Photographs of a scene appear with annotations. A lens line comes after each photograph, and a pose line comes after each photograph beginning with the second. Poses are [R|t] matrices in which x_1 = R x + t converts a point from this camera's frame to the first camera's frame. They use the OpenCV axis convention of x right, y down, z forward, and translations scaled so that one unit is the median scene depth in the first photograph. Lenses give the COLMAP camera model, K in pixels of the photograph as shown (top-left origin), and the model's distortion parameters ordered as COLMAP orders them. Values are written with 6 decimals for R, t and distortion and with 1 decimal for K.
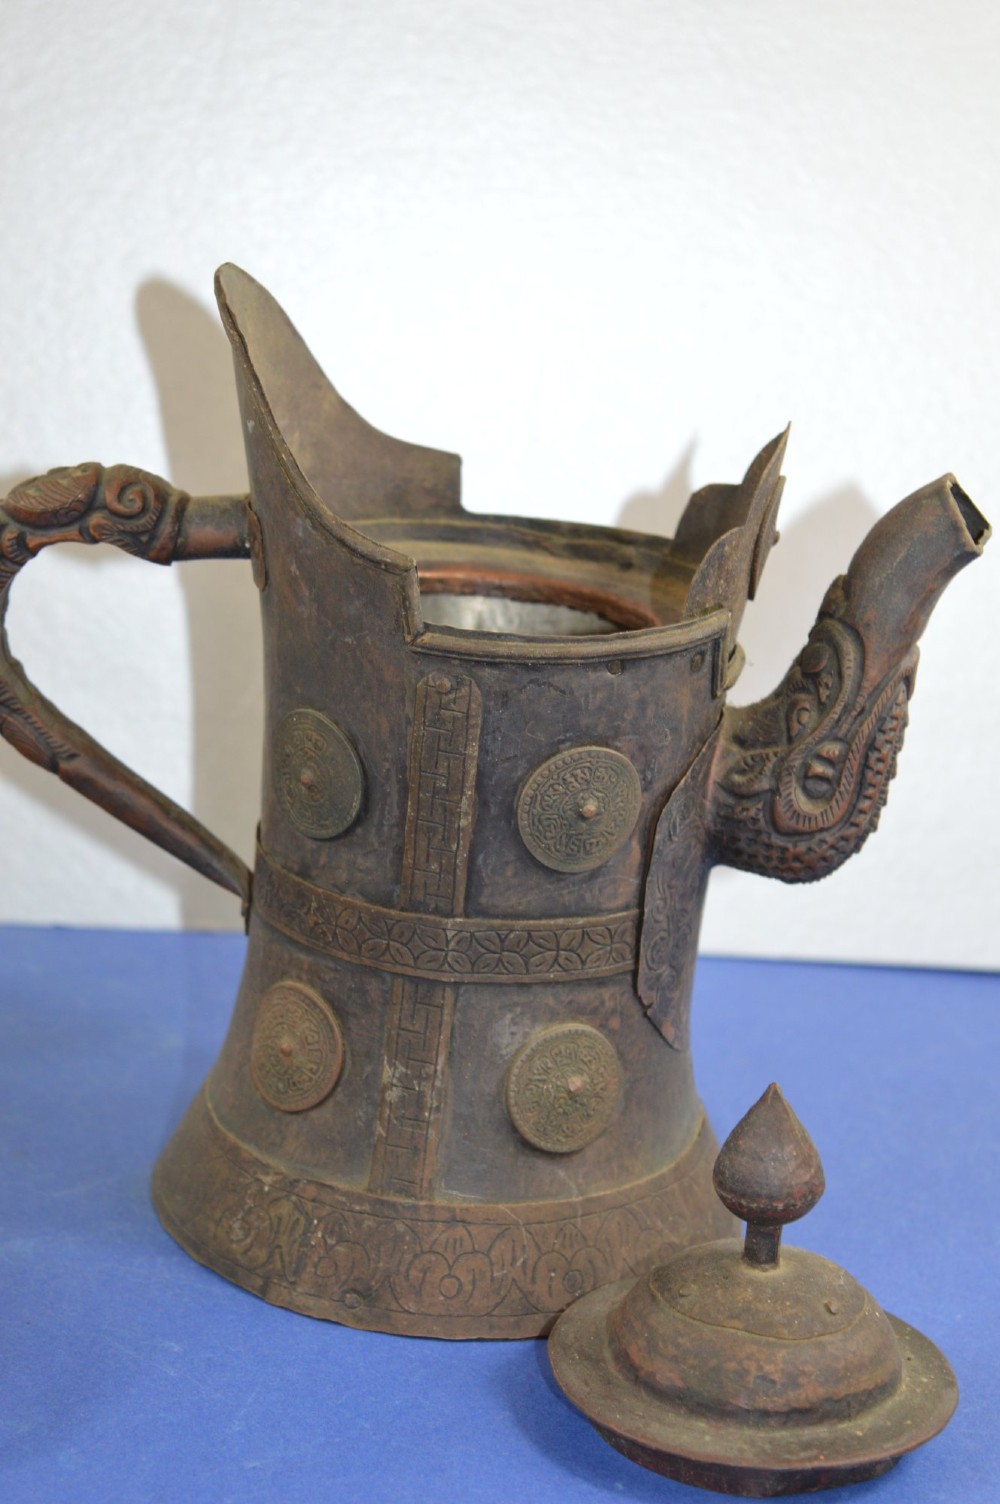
lens RADIAL K [[3331.7, 0, 500.0], [0, 3331.7, 752.0], [0, 0, 1]] dist [0.059525, 0.048206]
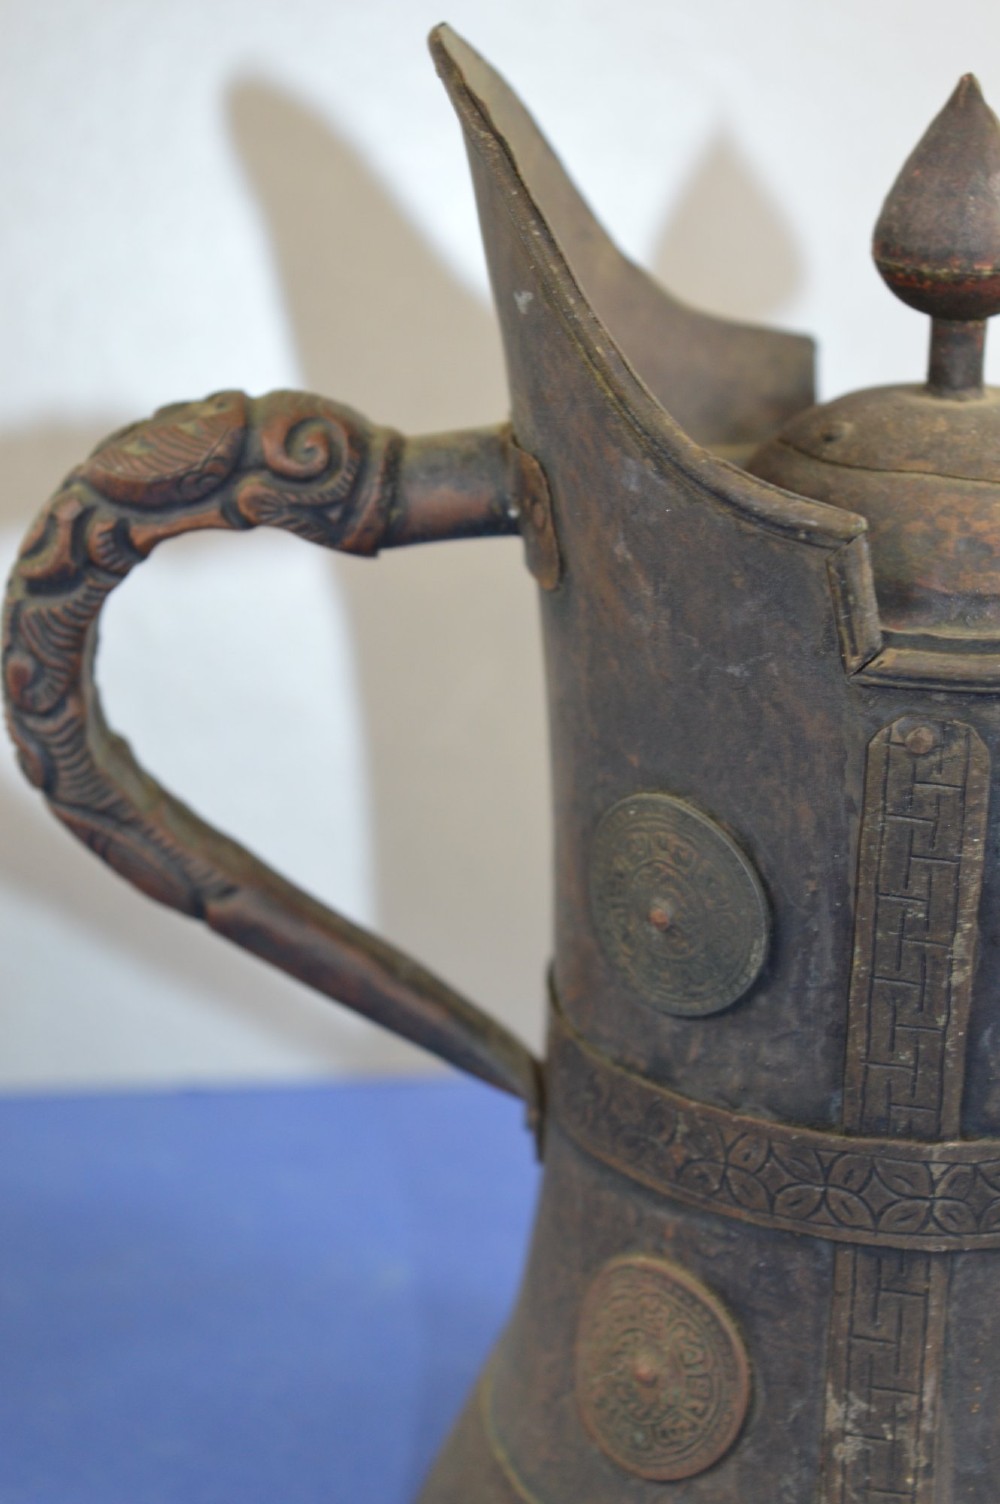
lens RADIAL K [[3331.7, 0, 500.0], [0, 3331.7, 752.0], [0, 0, 1]] dist [0.059525, 0.048206]
pose [[0.997033, -0.075662, 0.014160, -0.090914], [0.075325, 0.996893, 0.023032, -0.034772], [-0.015859, -0.021897, 0.999634, 0.429218]]
